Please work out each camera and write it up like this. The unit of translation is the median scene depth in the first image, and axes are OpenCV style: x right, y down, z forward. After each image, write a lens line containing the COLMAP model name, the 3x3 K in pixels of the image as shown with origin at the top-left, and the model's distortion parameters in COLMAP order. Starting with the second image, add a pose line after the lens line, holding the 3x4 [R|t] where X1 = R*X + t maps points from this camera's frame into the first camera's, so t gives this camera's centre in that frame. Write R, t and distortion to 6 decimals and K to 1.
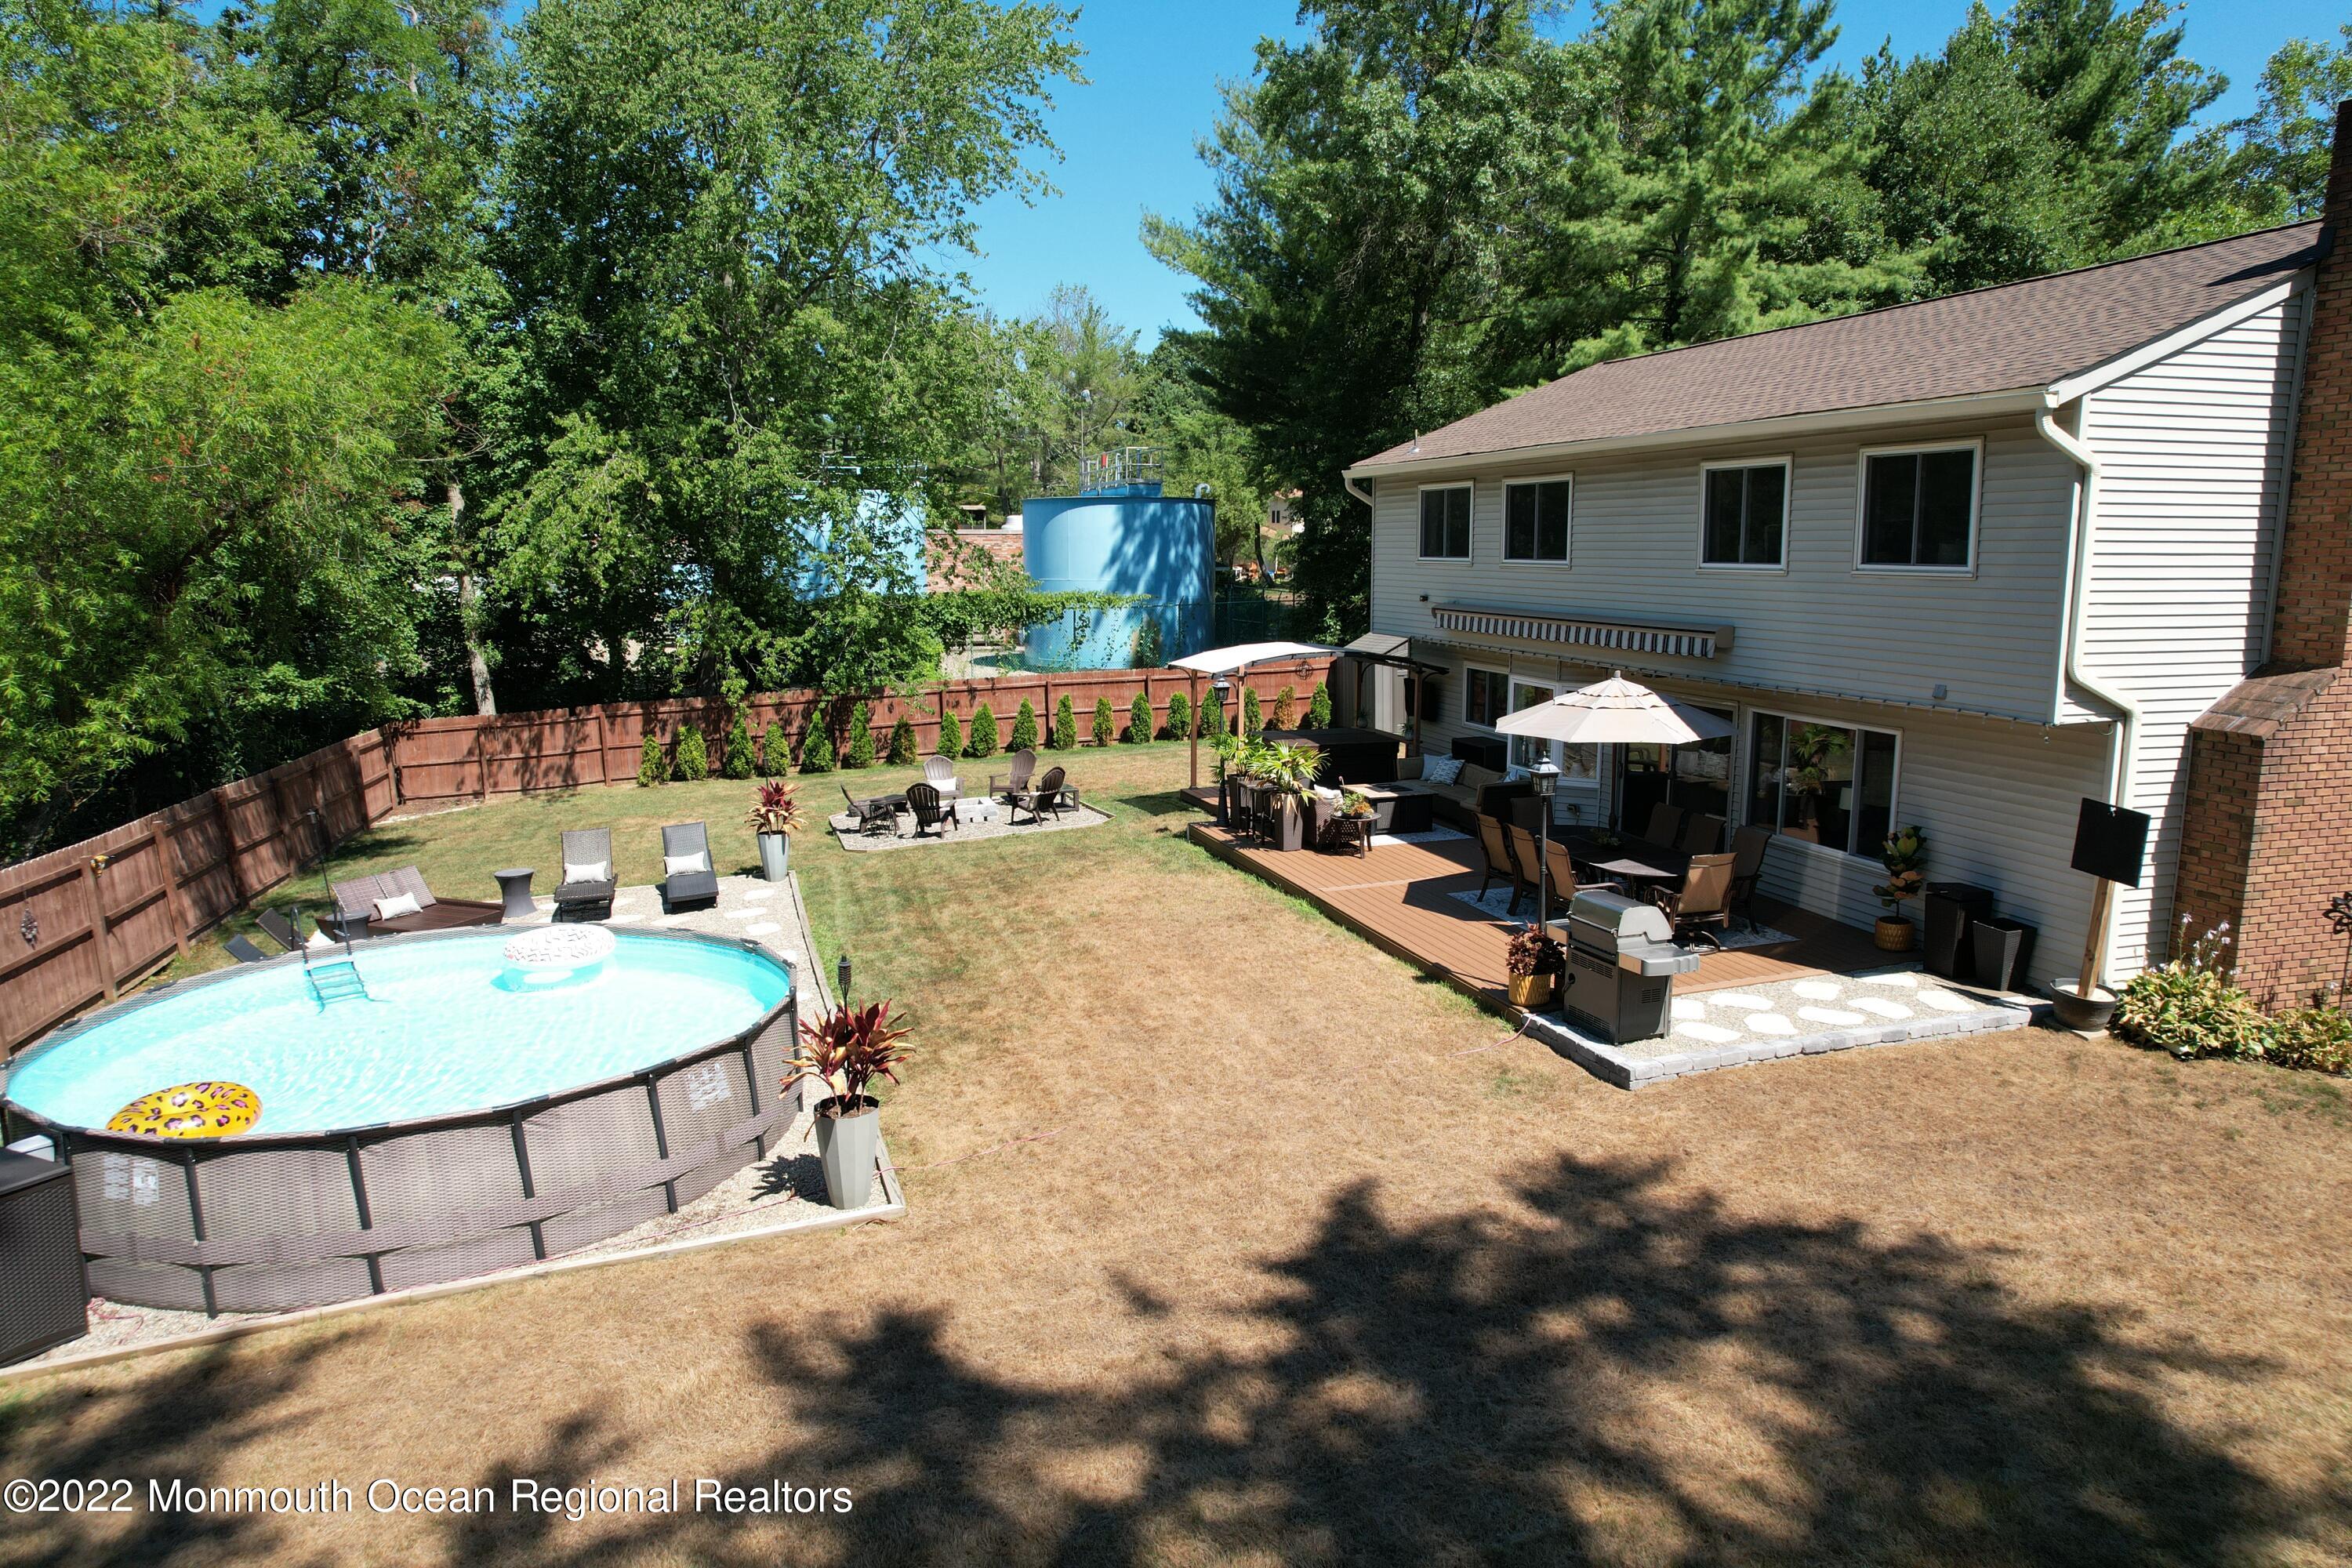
lens RADIAL K [[1488.3, 0, 1176.0], [0, 1488.3, 784.0], [0, 0, 1]] dist [-0.040909, -0.002008]
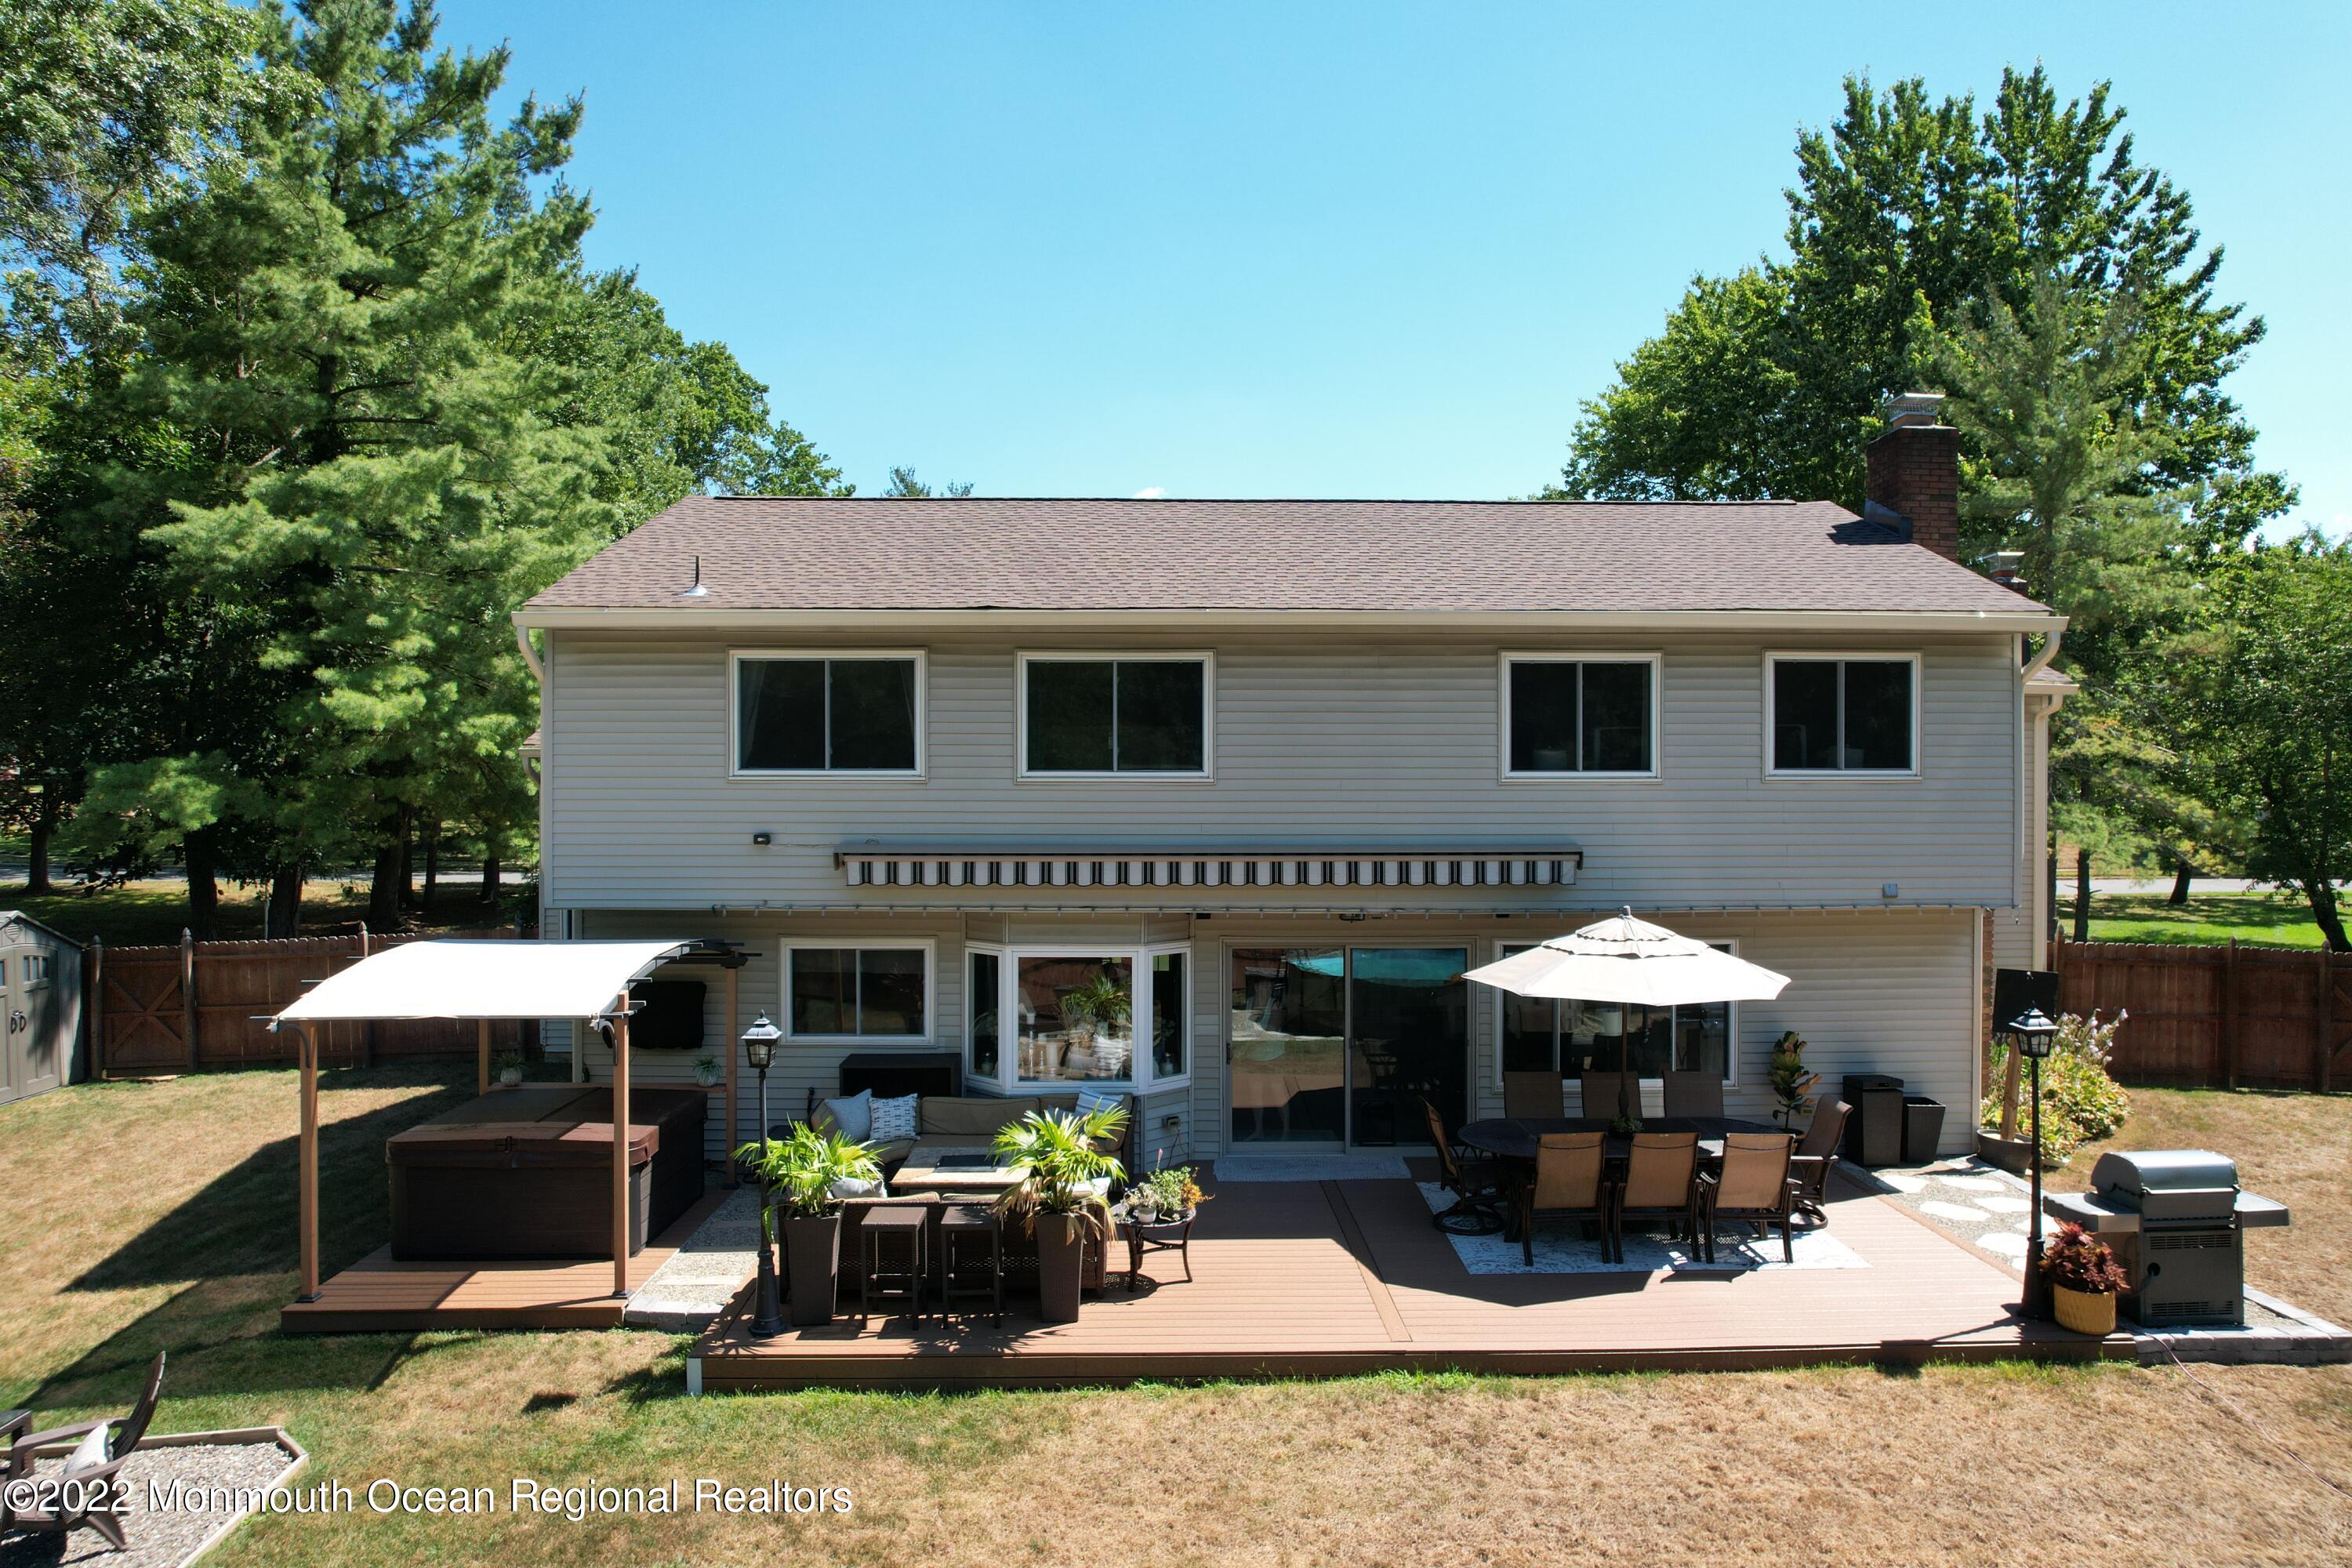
lens RADIAL K [[1488.3, 0, 1176.0], [0, 1488.3, 784.0], [0, 0, 1]] dist [-0.040909, -0.002008]
pose [[0.264543, 0.002912, 0.964370, -0.493902], [0.149939, 0.987711, -0.044114, -0.133791], [-0.952647, 0.156266, 0.260855, 0.960579]]
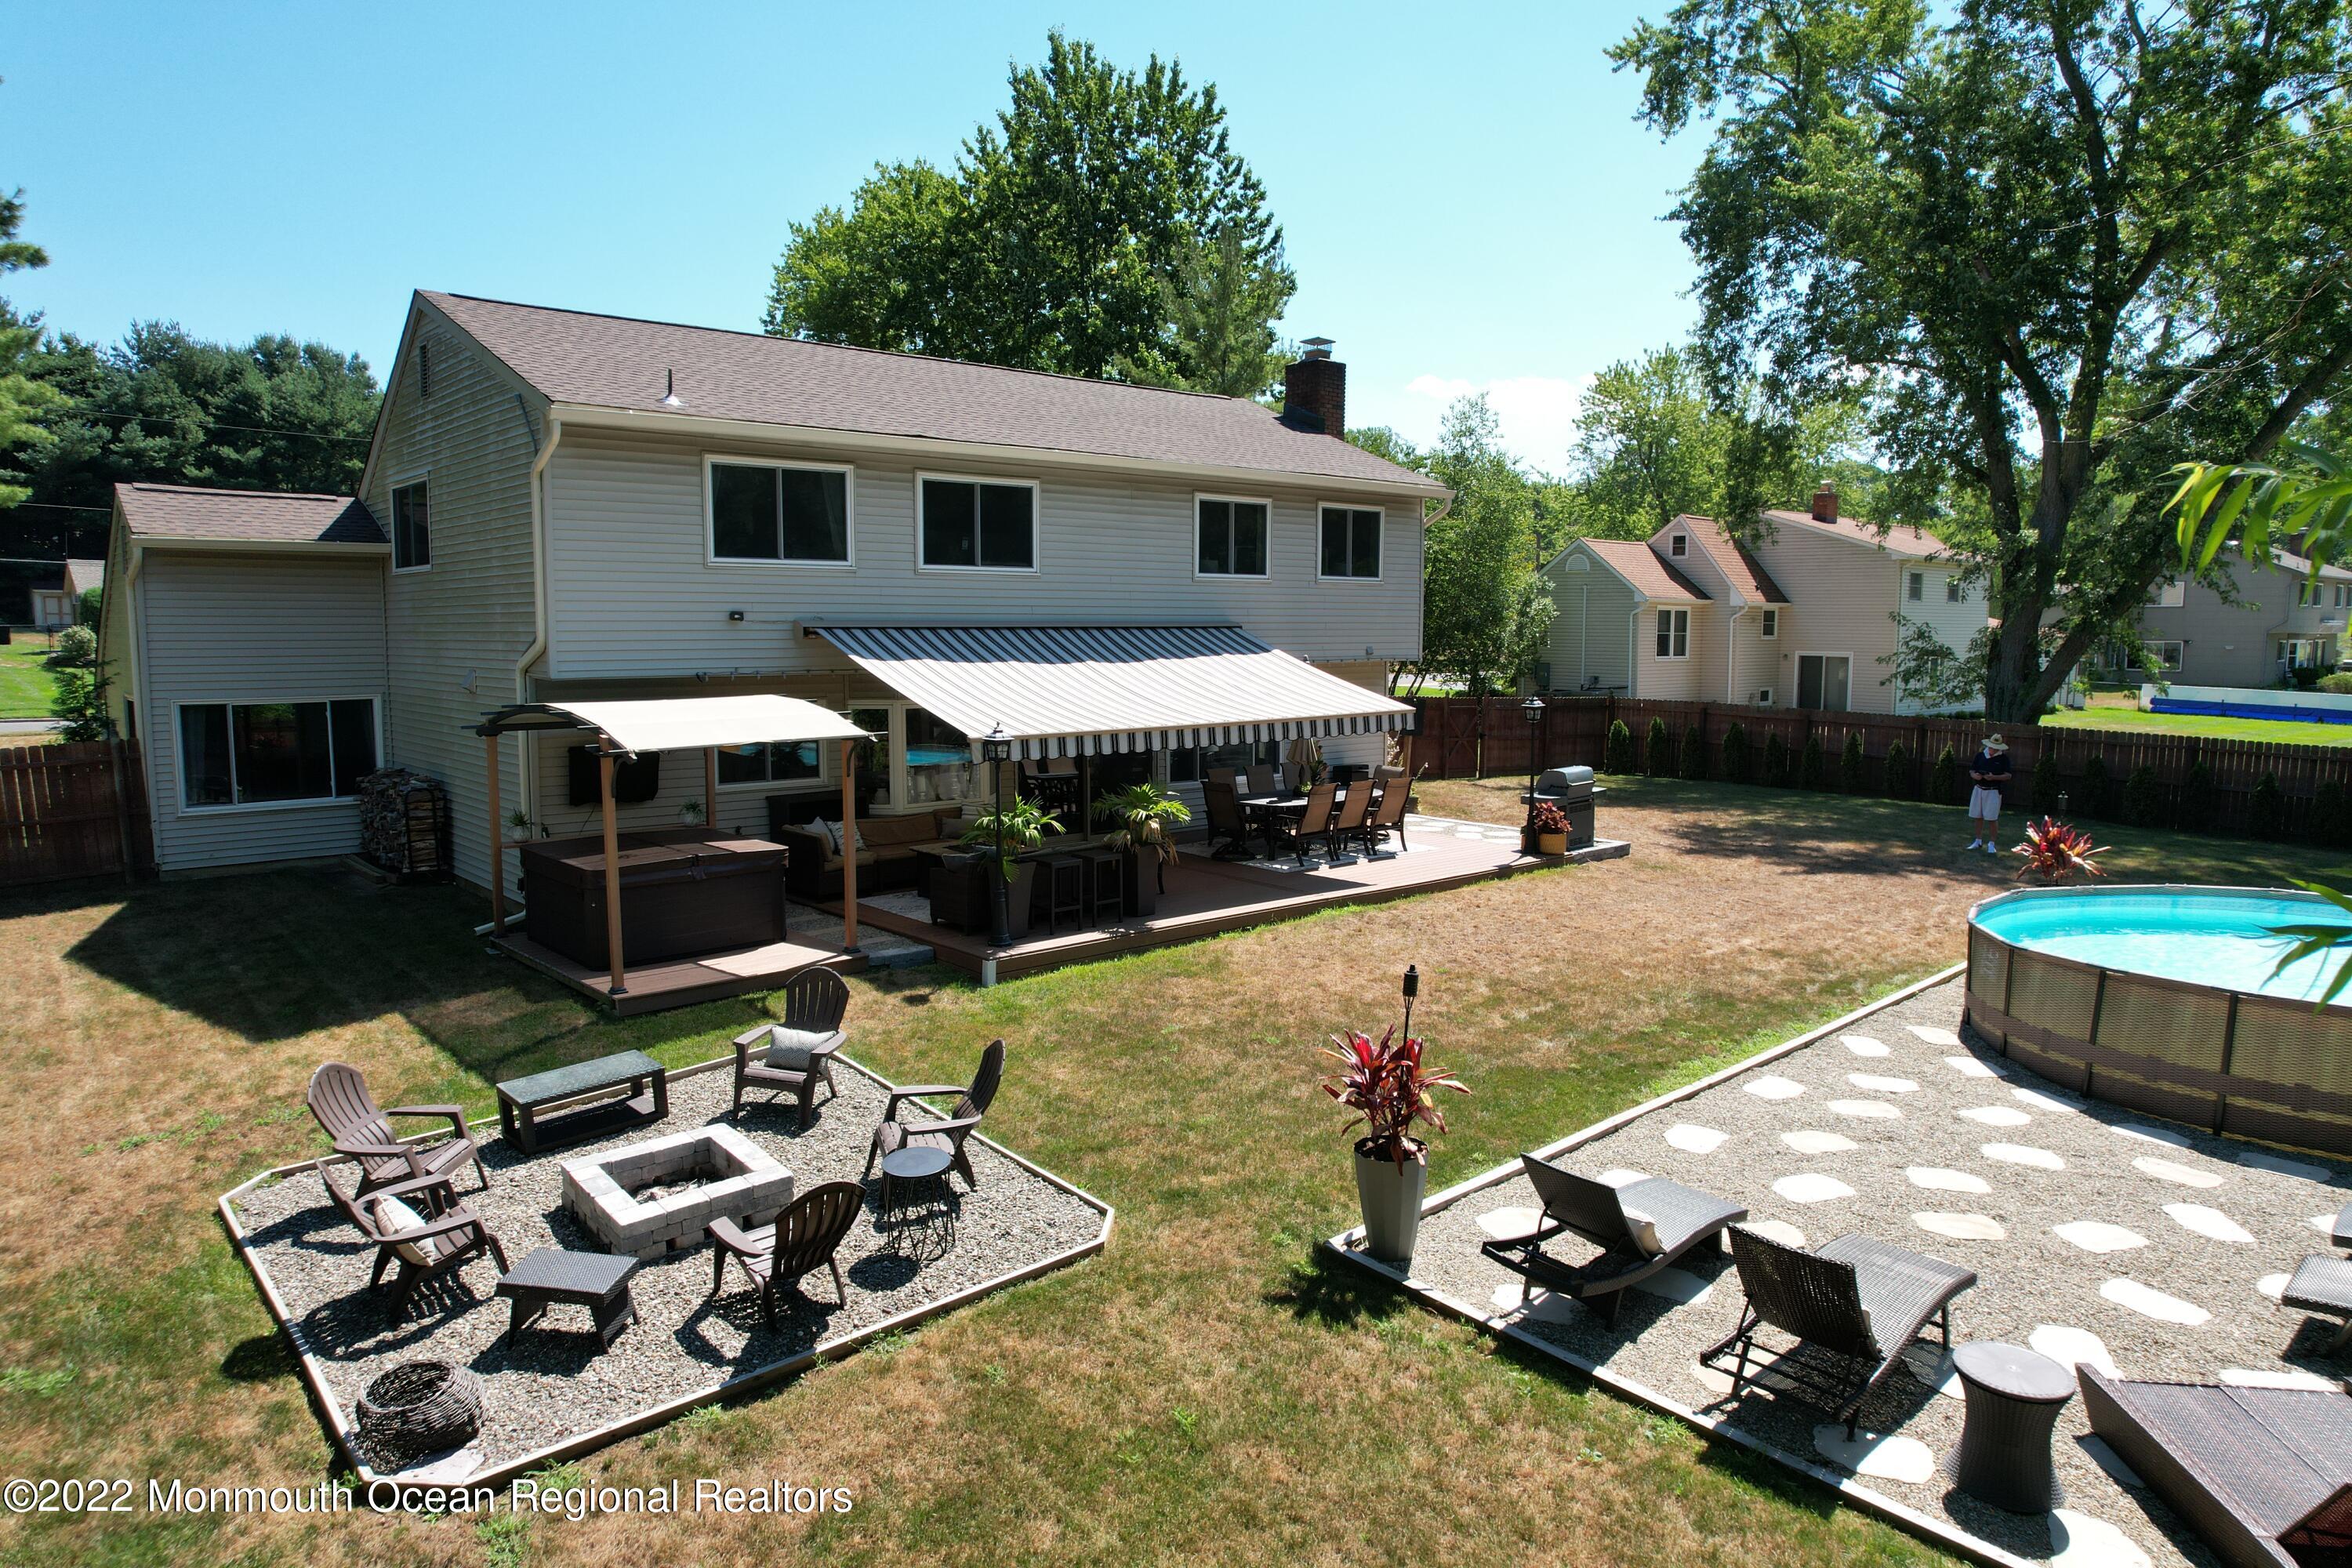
lens RADIAL K [[1246.2, 0, 1173.2], [0, 1246.2, 742.4], [0, 0, 1]] dist [-0.002884, -0.000488]
pose [[-0.386431, -0.125573, 0.913730, -0.647467], [0.122672, 0.974889, 0.185858, -0.209053], [-0.914124, 0.183911, -0.361323, 1.438522]]
